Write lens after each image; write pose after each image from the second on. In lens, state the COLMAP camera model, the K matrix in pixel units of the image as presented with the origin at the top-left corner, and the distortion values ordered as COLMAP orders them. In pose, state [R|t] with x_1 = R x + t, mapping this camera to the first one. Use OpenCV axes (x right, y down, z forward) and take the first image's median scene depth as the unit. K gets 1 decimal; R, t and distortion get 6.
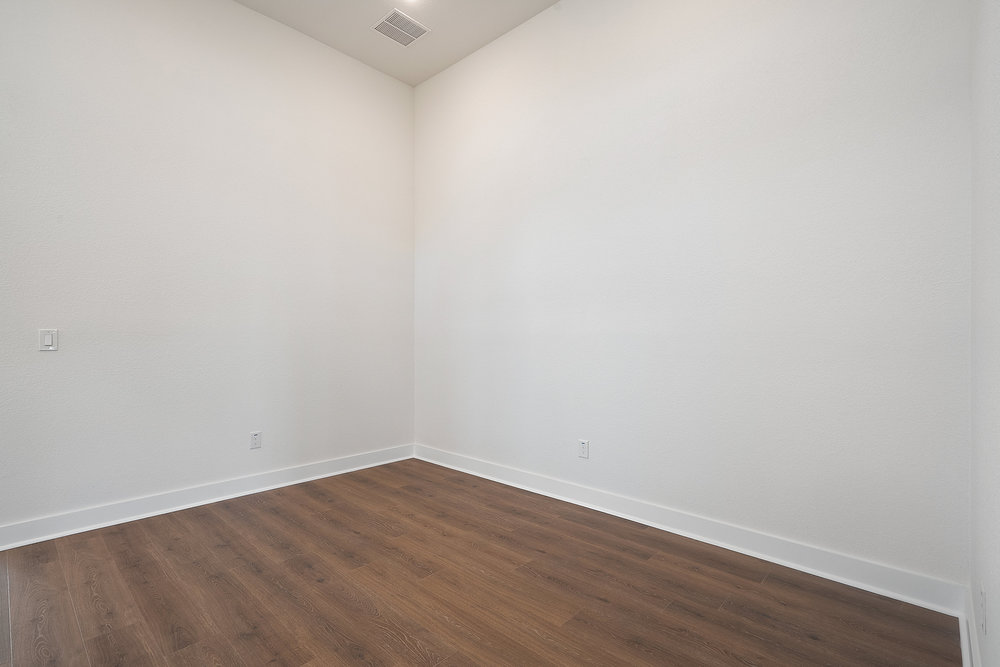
lens RADIAL K [[458.8, 0, 499.4], [0, 458.8, 337.0], [0, 0, 1]] dist [0.001765, 0.000665]
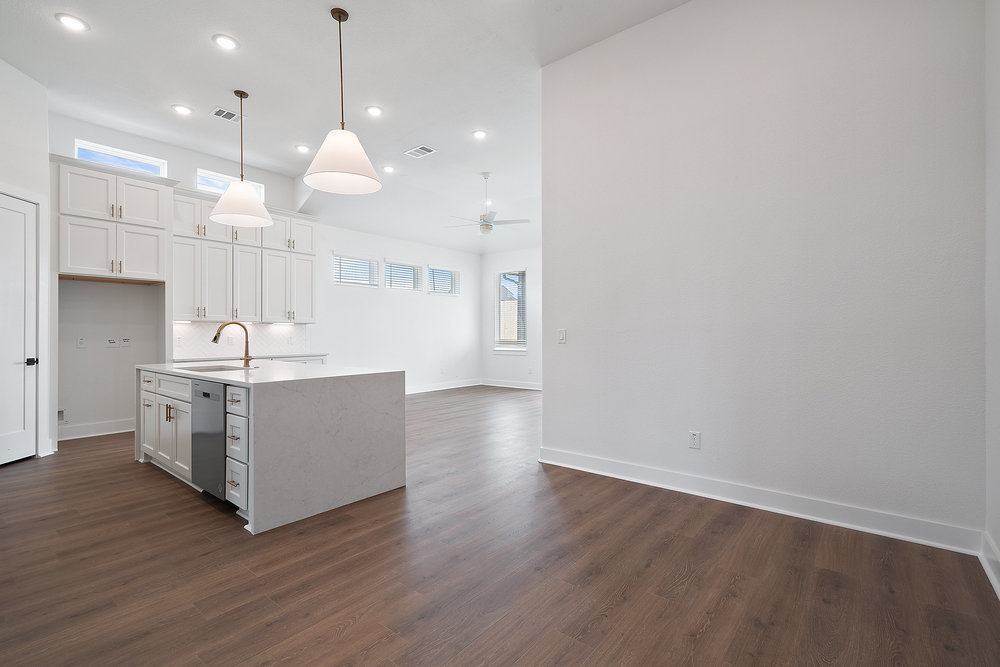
lens RADIAL K [[458.8, 0, 499.4], [0, 458.8, 337.0], [0, 0, 1]] dist [0.001765, 0.000665]
pose [[0.070024, 0.003561, -0.997539, 0.455499], [0.005152, 0.999979, 0.003932, 0.008272], [0.997532, -0.005415, 0.070004, 0.622194]]
